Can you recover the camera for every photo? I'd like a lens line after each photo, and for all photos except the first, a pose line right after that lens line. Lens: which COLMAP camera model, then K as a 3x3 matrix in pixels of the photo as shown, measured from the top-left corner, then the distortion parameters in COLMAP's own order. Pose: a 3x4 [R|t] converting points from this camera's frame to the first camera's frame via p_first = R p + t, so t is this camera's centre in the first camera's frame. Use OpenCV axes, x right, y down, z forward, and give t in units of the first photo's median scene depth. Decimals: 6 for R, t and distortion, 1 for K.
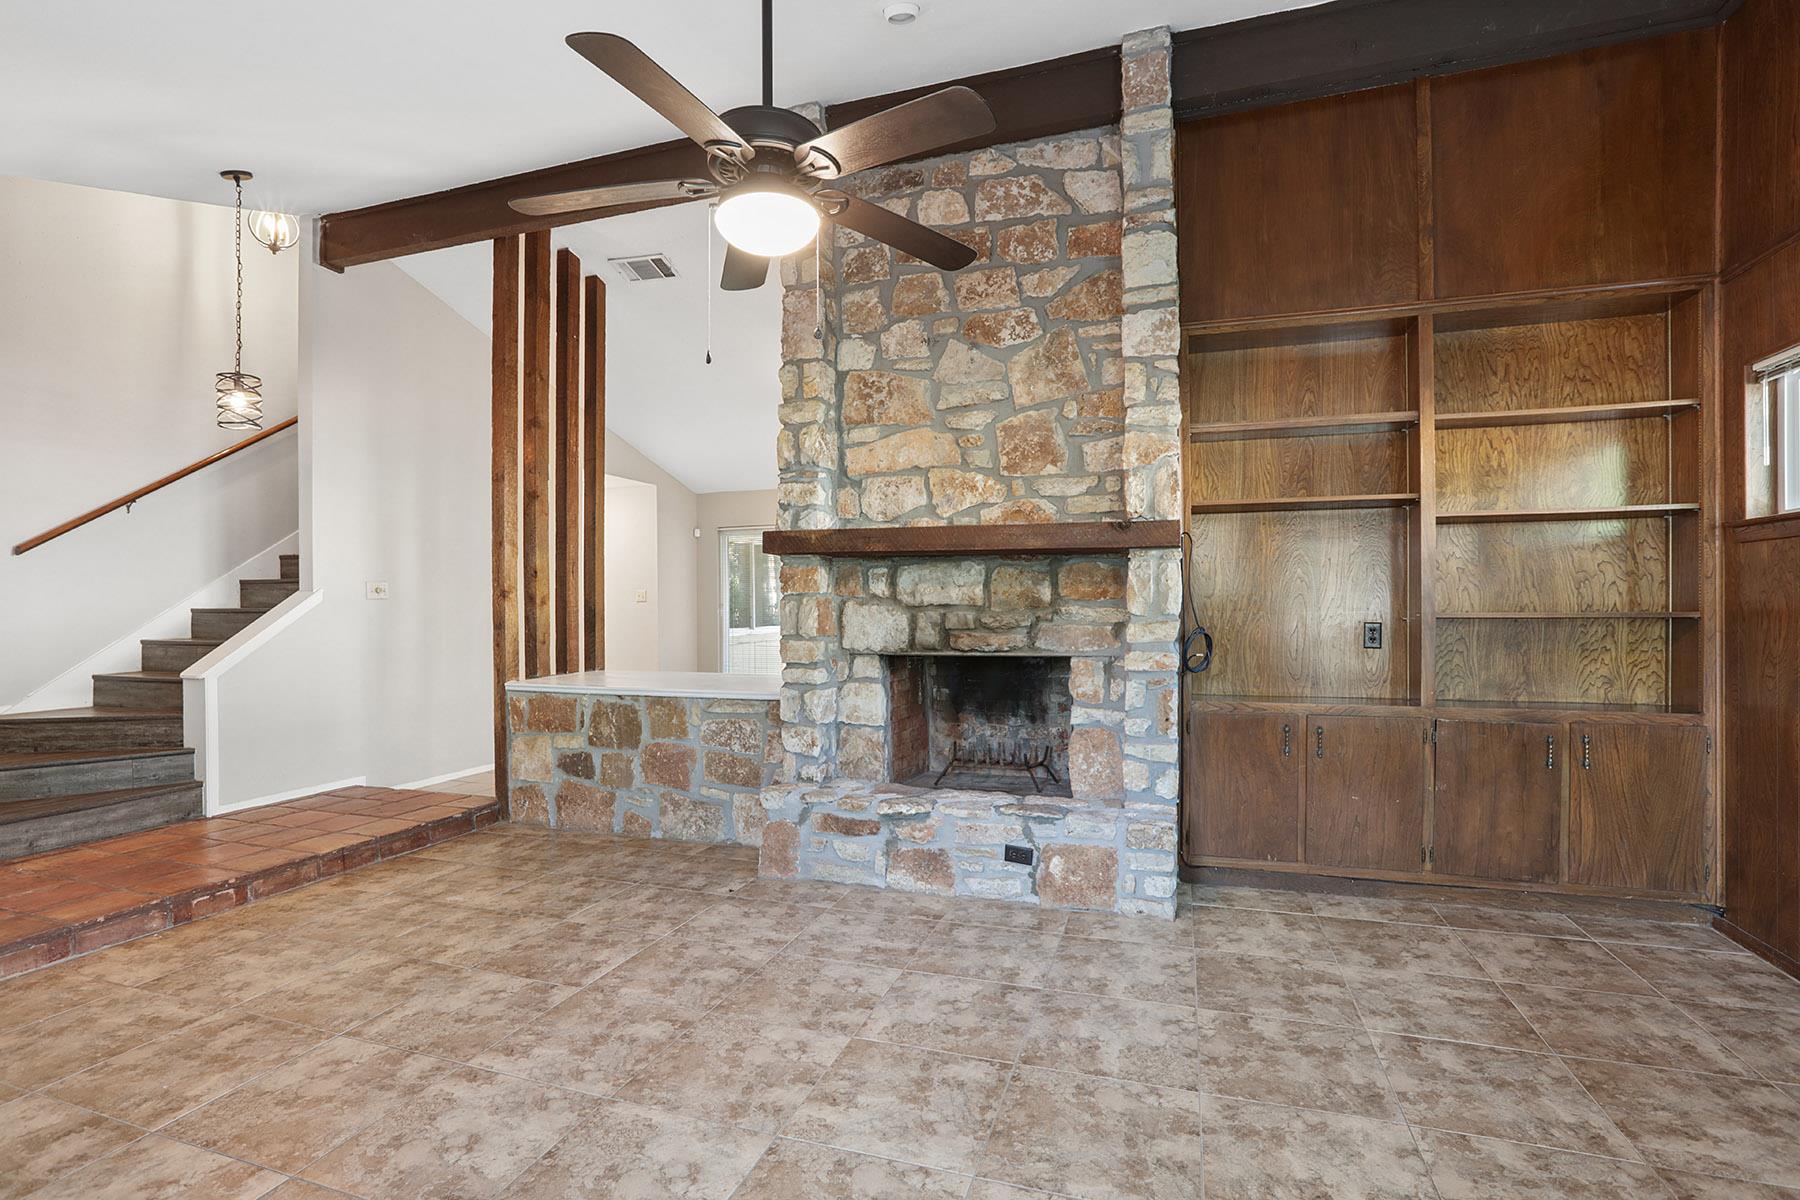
lens RADIAL K [[841.9, 0, 907.1], [0, 841.9, 614.9], [0, 0, 1]] dist [-0.068319, 0.030460]
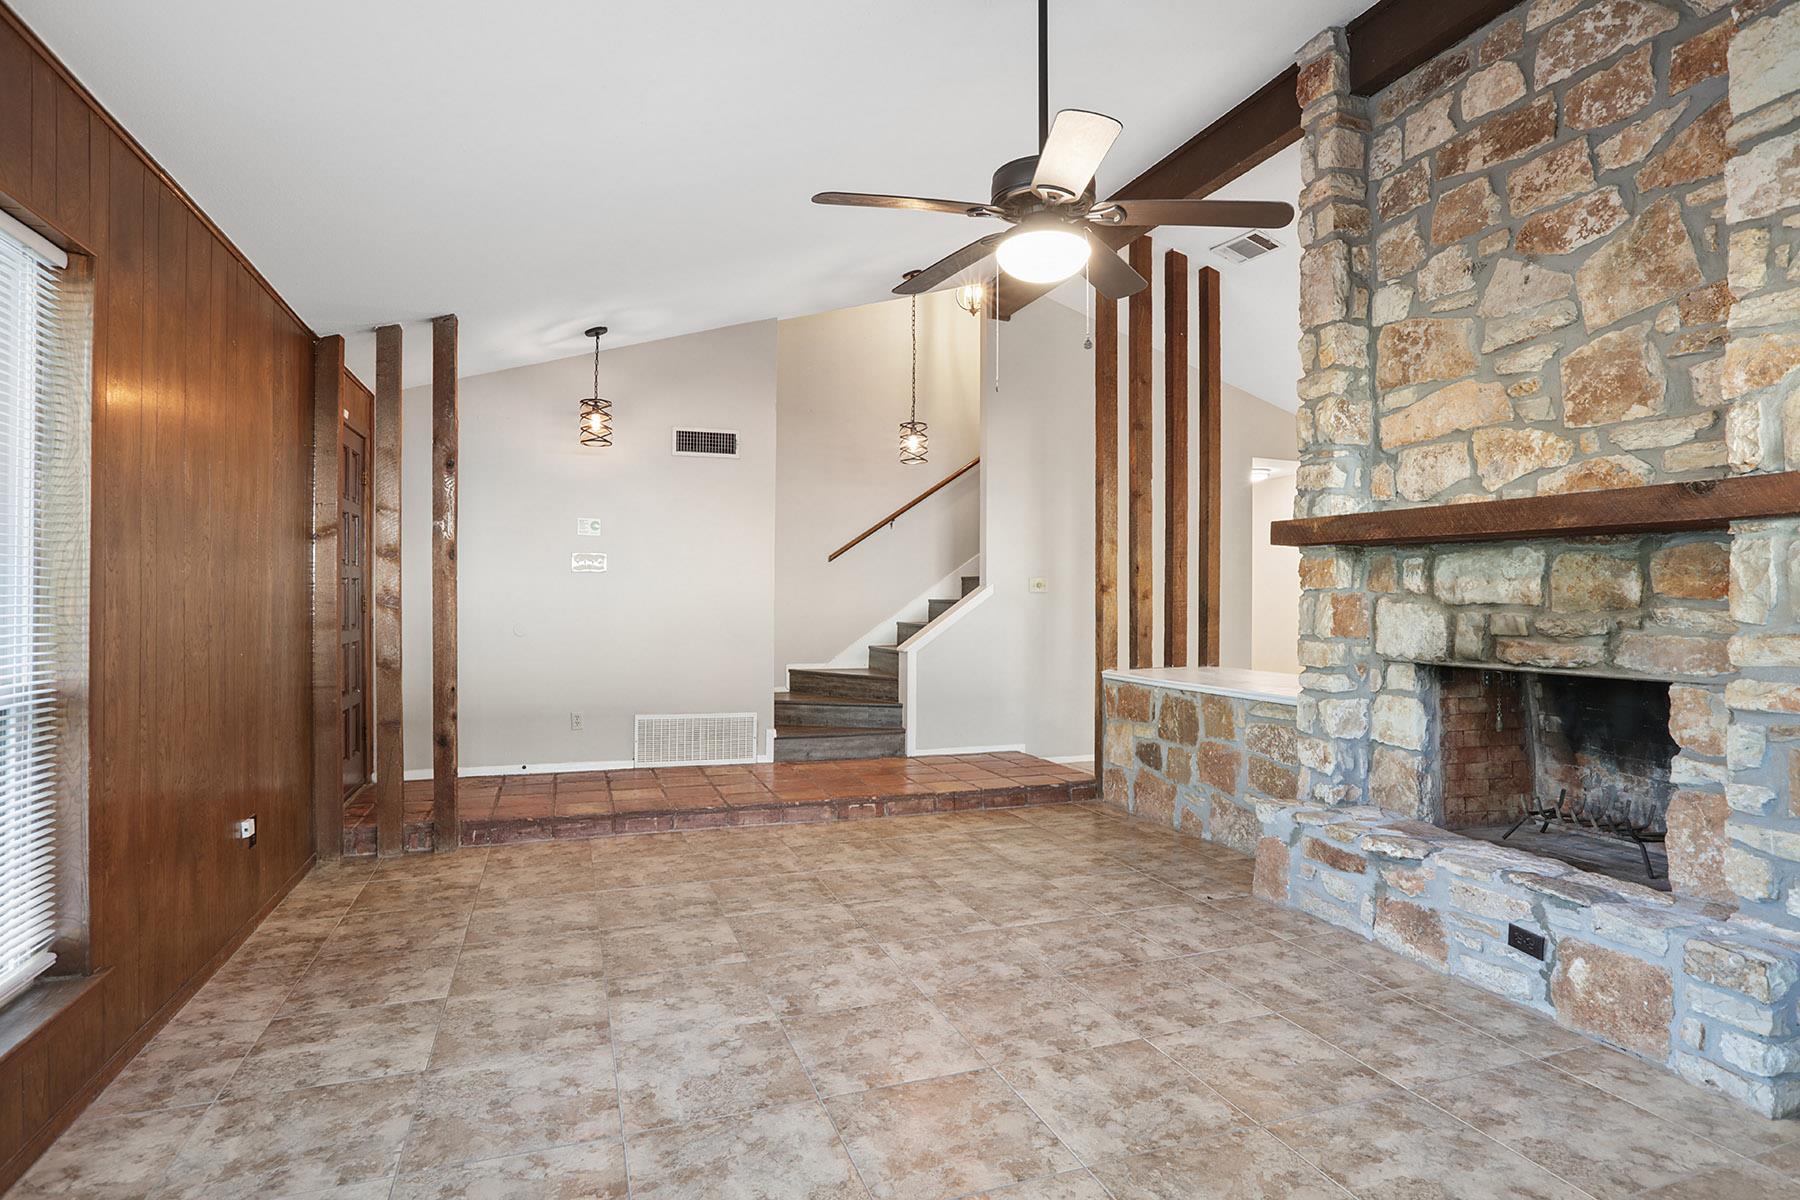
lens RADIAL K [[936.2, 0, 899.4], [0, 936.2, 594.2], [0, 0, 1]] dist [-0.043369, 0.026348]
pose [[0.617159, 0.004585, -0.786825, 0.386633], [-0.018371, 0.999794, -0.008583, -0.003500], [0.786624, 0.019752, 0.617116, 0.047878]]
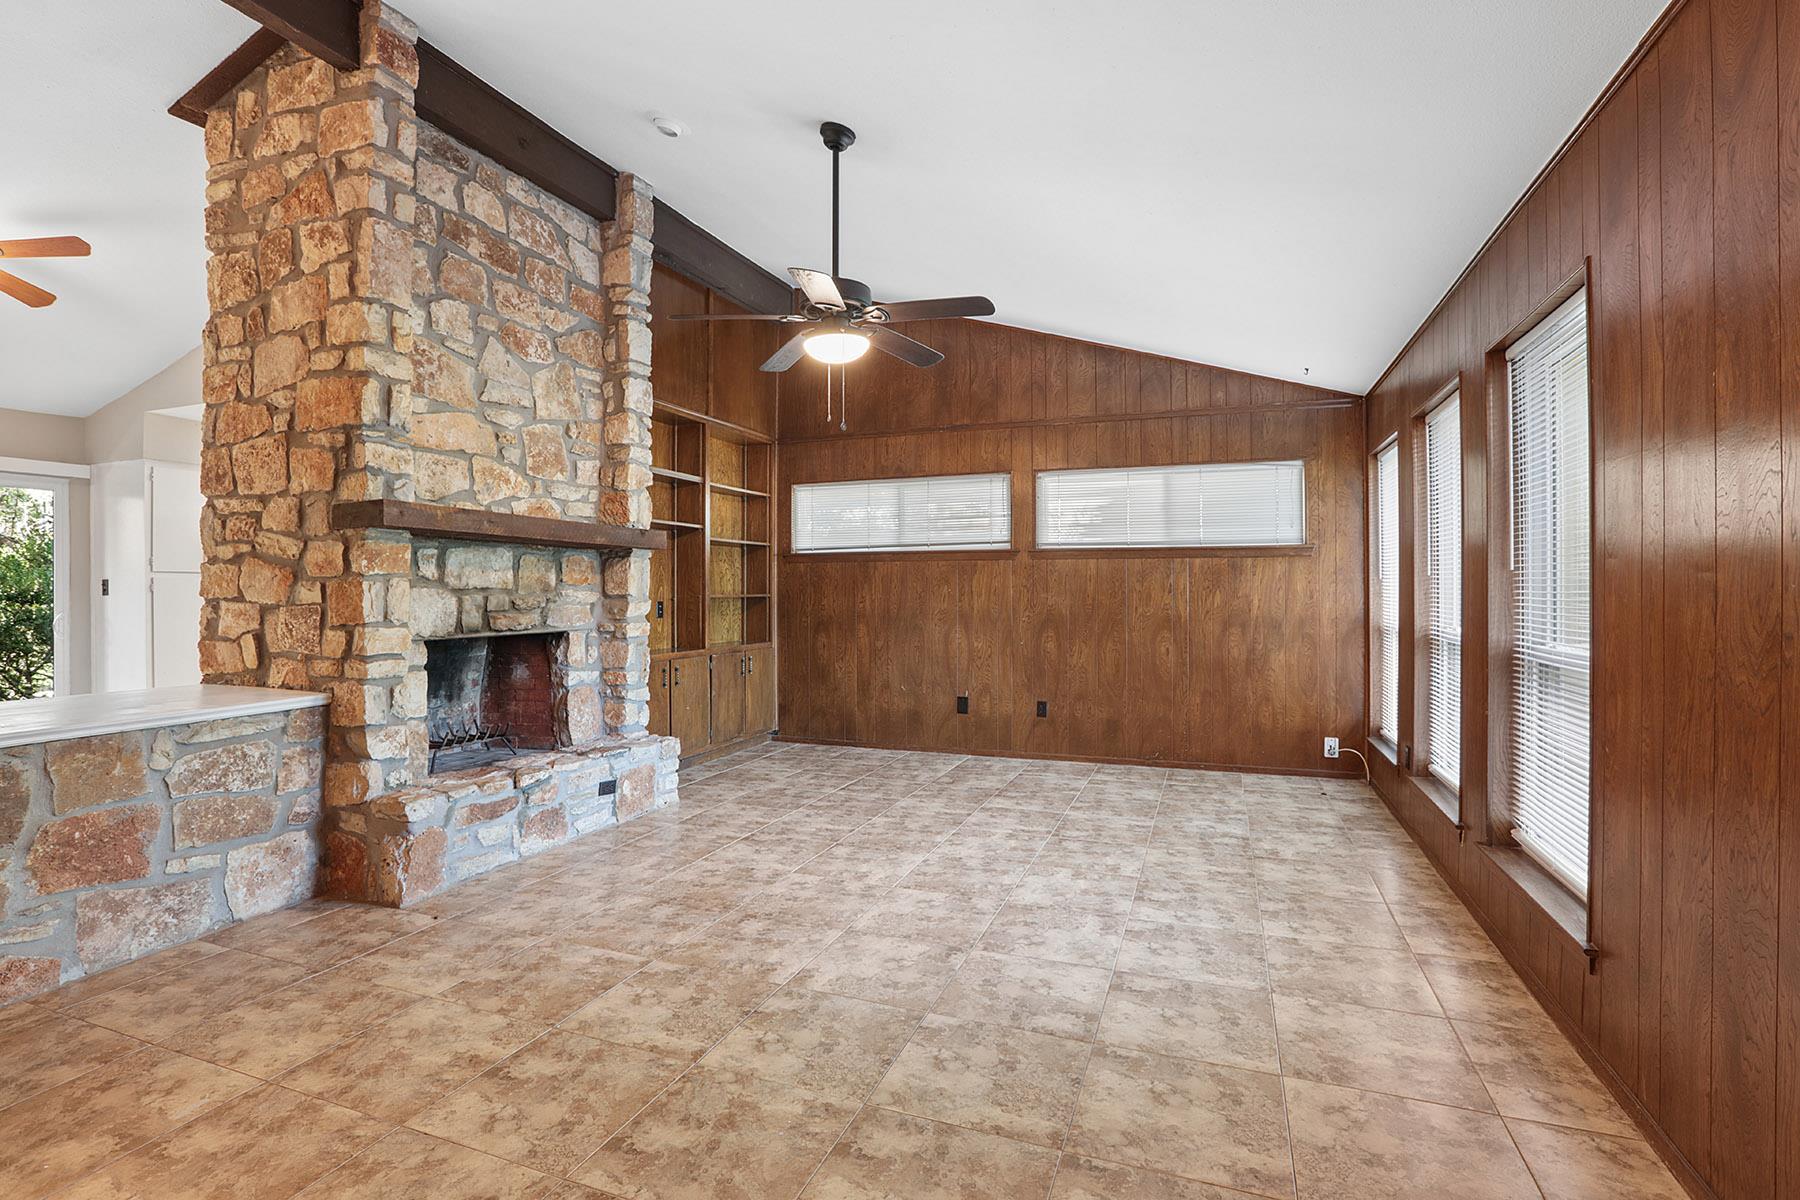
lens RADIAL K [[844.4, 0, 893.8], [0, 844.4, 593.8], [0, 0, 1]] dist [-0.067109, 0.028778]
pose [[0.049895, 0.002417, 0.998752, -0.983436], [0.013366, 0.999906, -0.003088, 0.005008], [-0.998665, 0.013503, 0.049858, 0.452776]]
